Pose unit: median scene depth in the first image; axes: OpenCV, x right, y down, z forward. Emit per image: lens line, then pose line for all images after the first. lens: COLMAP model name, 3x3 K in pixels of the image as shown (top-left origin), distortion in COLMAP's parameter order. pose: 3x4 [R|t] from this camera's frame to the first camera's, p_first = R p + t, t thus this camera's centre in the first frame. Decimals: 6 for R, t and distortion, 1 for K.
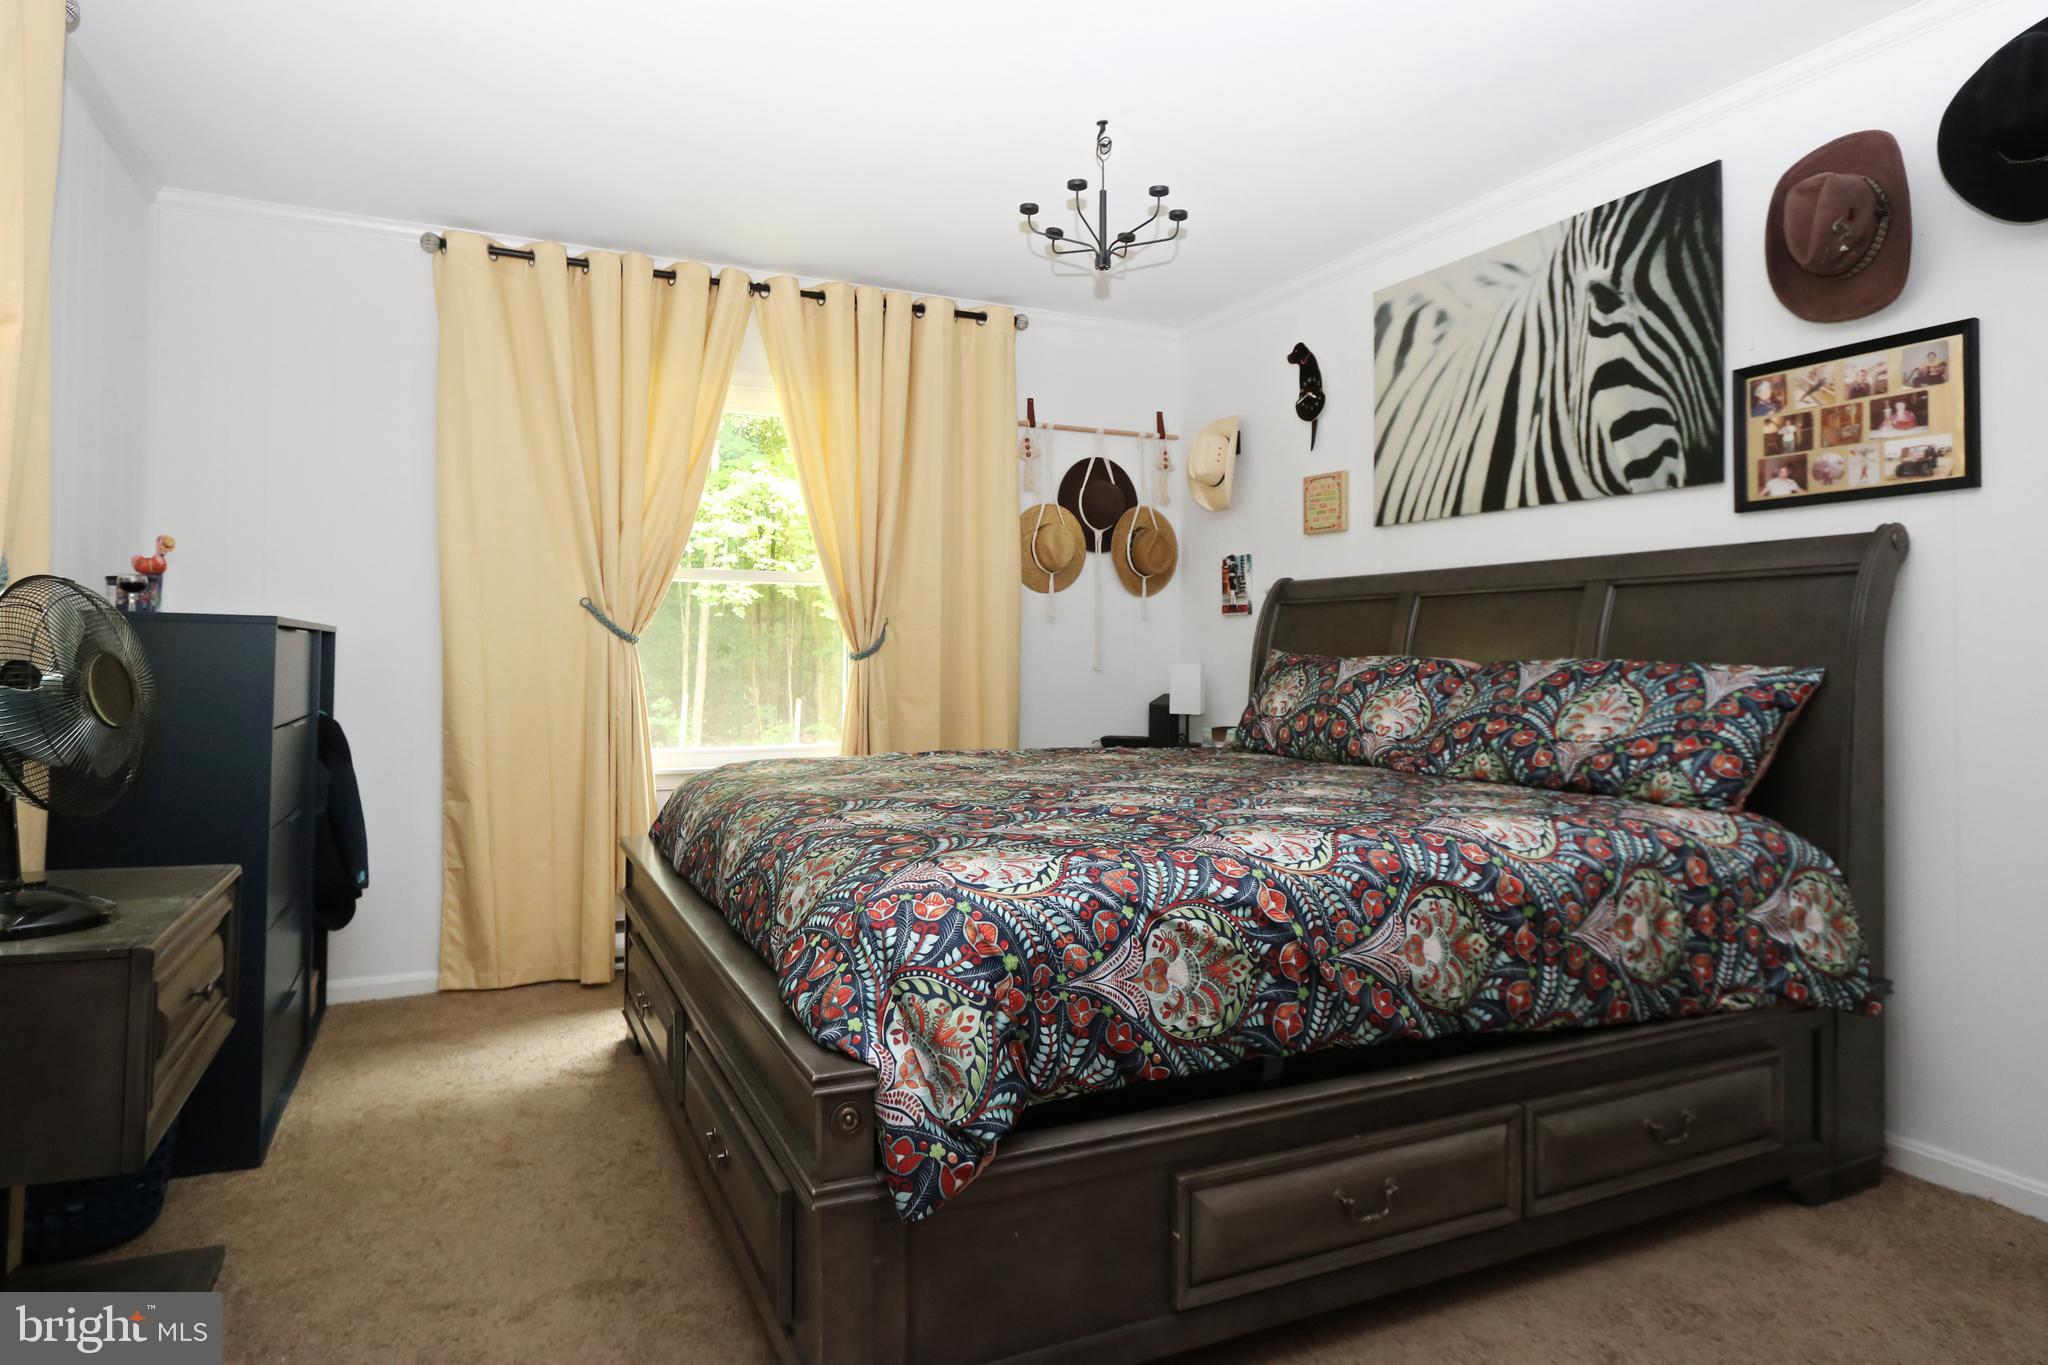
lens RADIAL K [[1111.9, 0, 951.0], [0, 1111.9, 671.3], [0, 0, 1]] dist [-0.018428, 0.002993]
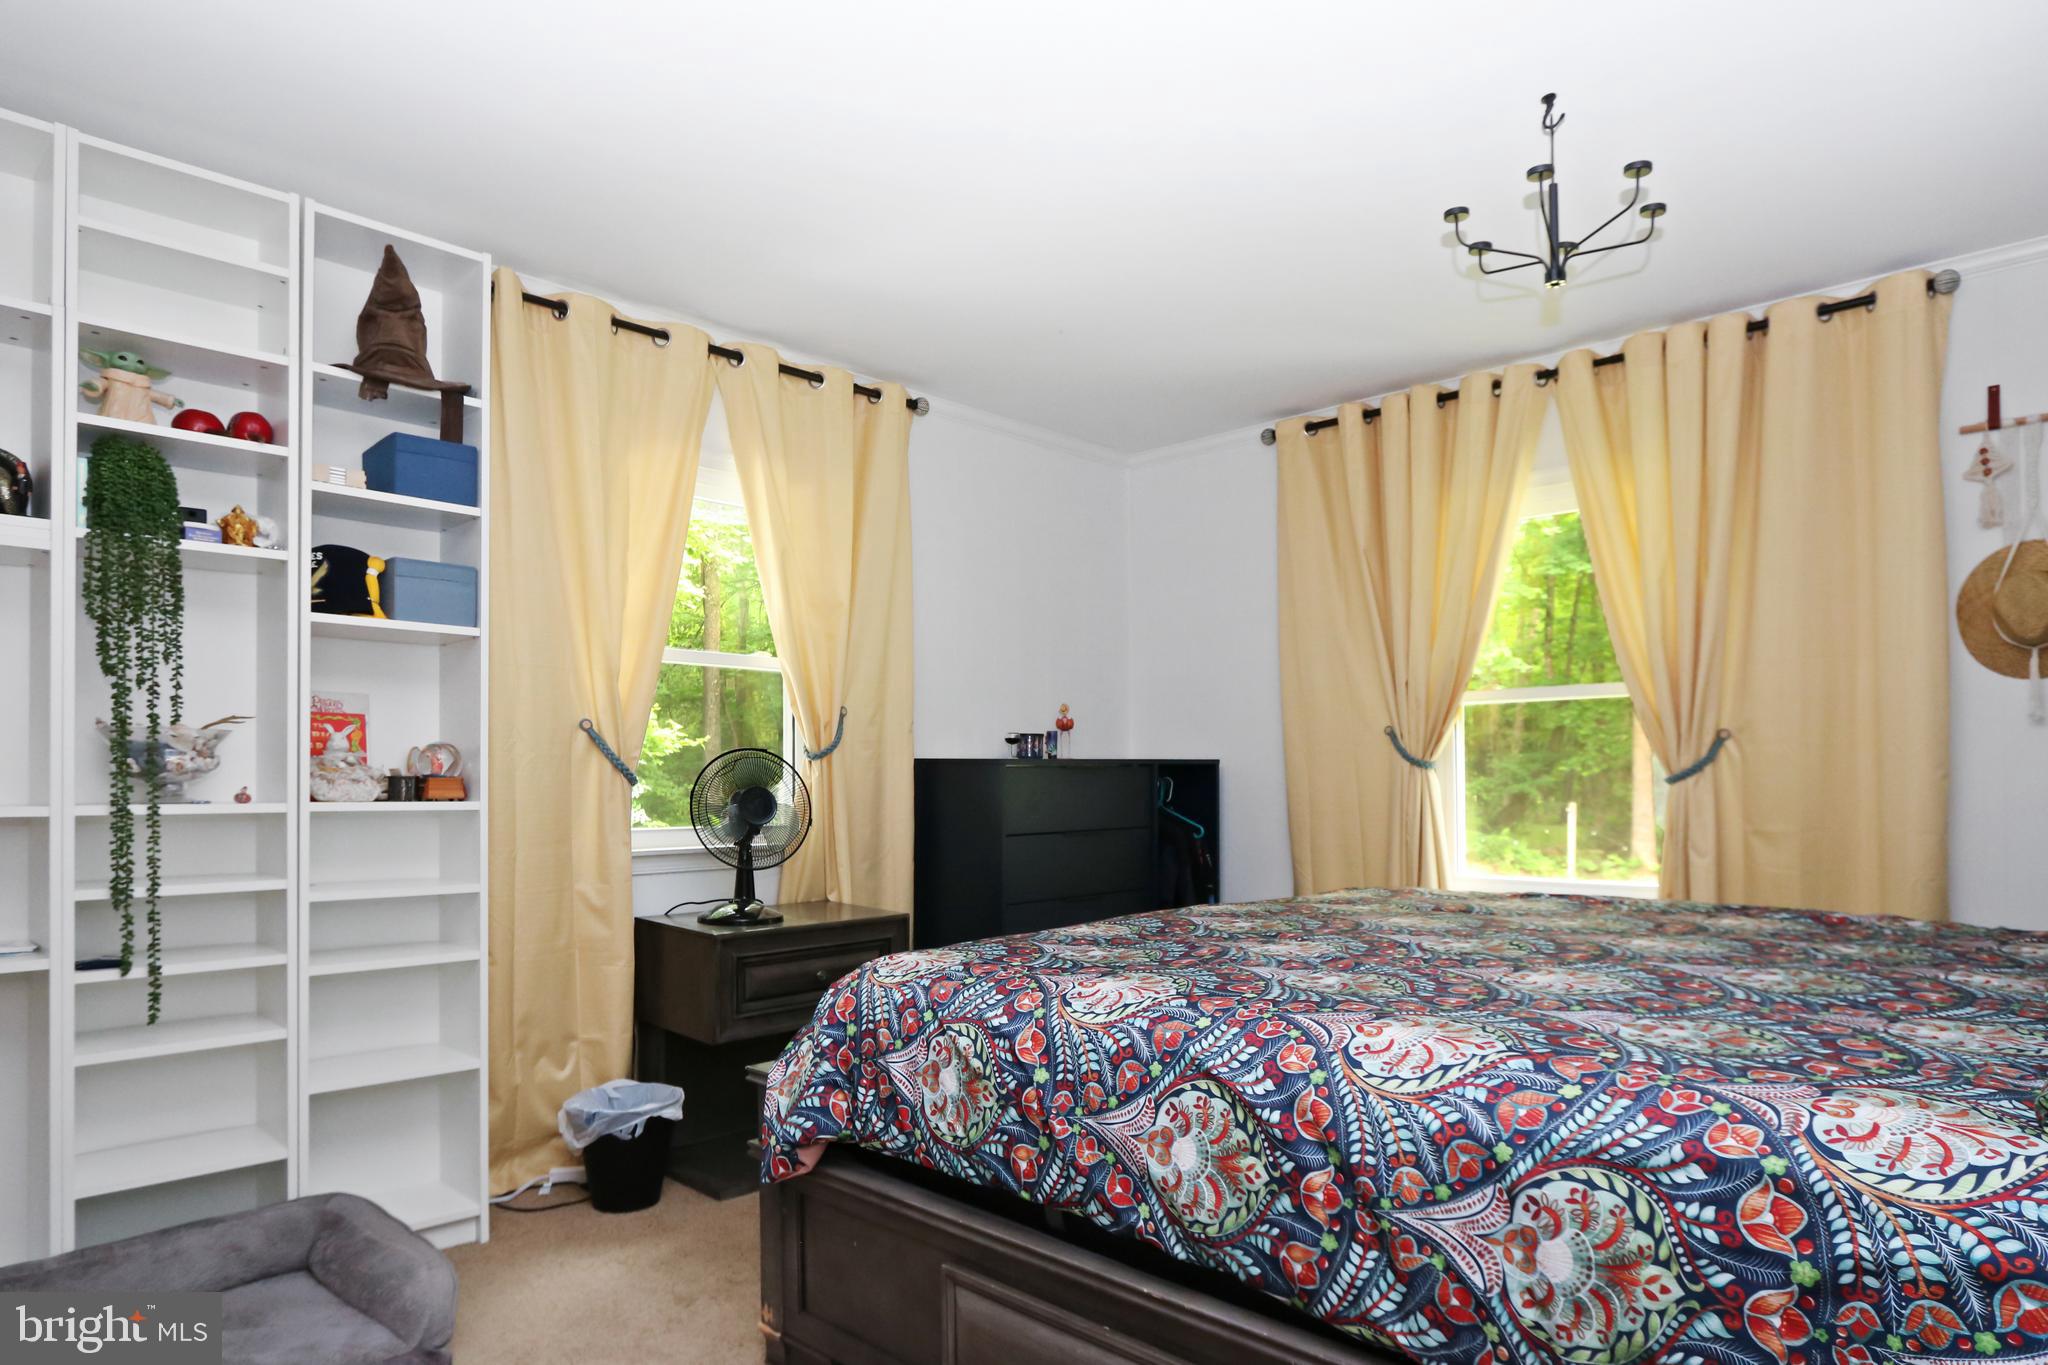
lens RADIAL K [[1115.4, 0, 1030.3], [0, 1115.4, 797.4], [0, 0, 1]] dist [-0.018987, 0.001713]
pose [[0.424527, 0.009318, -0.905368, 1.118089], [-0.001668, 0.999953, 0.009509, -0.017909], [0.905414, -0.002526, 0.424522, 0.545567]]
